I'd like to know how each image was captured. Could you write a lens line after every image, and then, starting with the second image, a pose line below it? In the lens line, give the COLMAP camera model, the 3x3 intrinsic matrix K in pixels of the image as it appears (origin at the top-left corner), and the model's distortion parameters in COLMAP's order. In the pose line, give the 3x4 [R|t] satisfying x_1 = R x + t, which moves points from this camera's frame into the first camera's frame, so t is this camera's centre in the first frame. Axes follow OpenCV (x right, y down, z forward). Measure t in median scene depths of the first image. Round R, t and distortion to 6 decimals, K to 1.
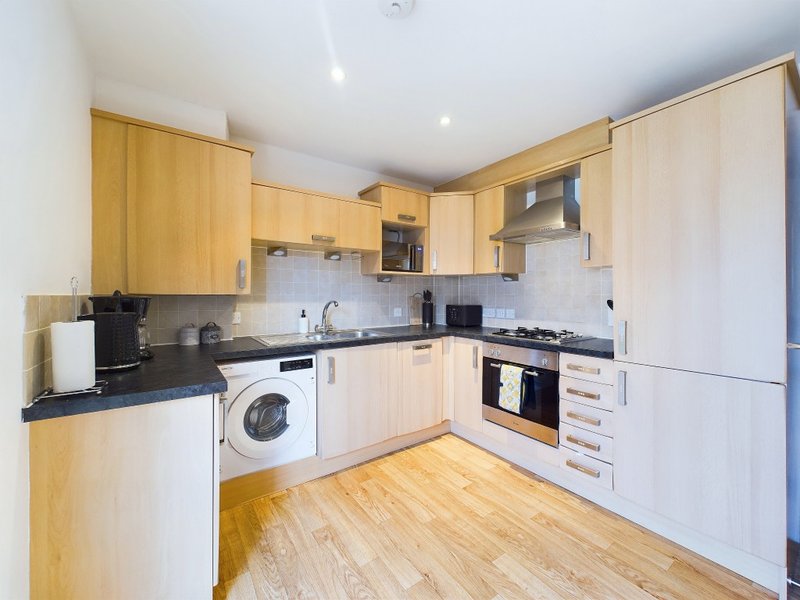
lens RADIAL K [[321.6, 0, 399.7], [0, 321.6, 293.3], [0, 0, 1]] dist [-0.000275, 0.000134]
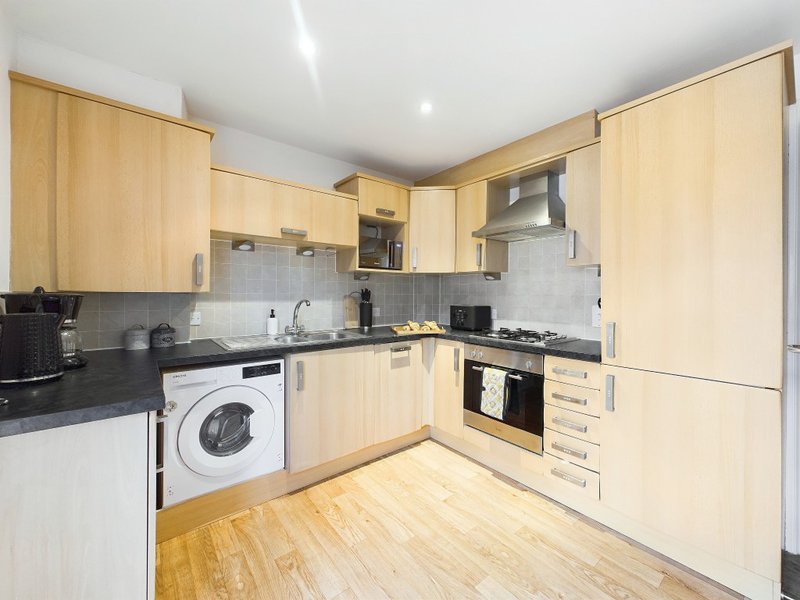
lens RADIAL K [[321.6, 0, 399.7], [0, 321.6, 293.3], [0, 0, 1]] dist [-0.000275, 0.000134]
pose [[0.998163, 0.005032, 0.060382, 0.010415], [-0.005188, 0.999984, 0.002417, 0.000853], [-0.060369, -0.002725, 0.998172, 0.071529]]
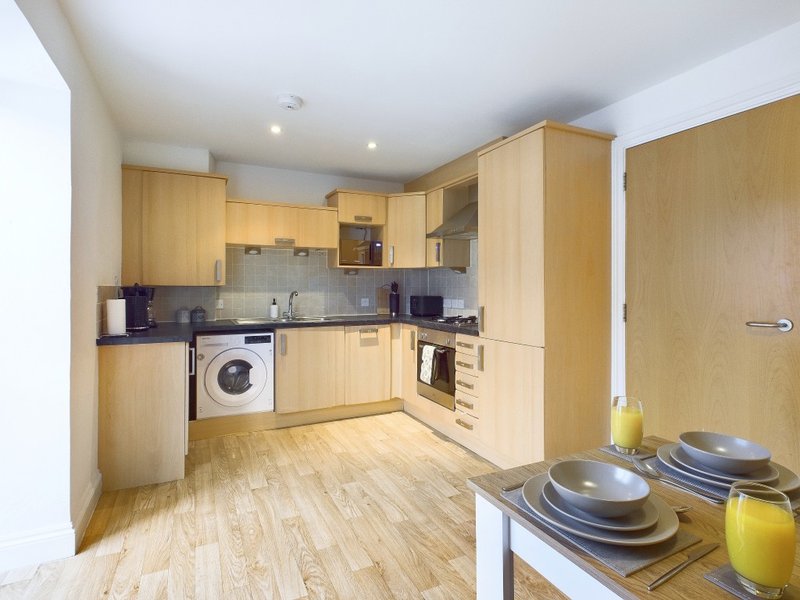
lens RADIAL K [[420.8, 0, 400.5], [0, 420.8, 283.5], [0, 0, 1]] dist [0.001883, 0.000232]
pose [[0.986902, -0.000150, -0.161319, 0.511264], [-0.000569, 0.999990, -0.004415, 0.001935], [0.161318, 0.004449, 0.986892, -0.578393]]
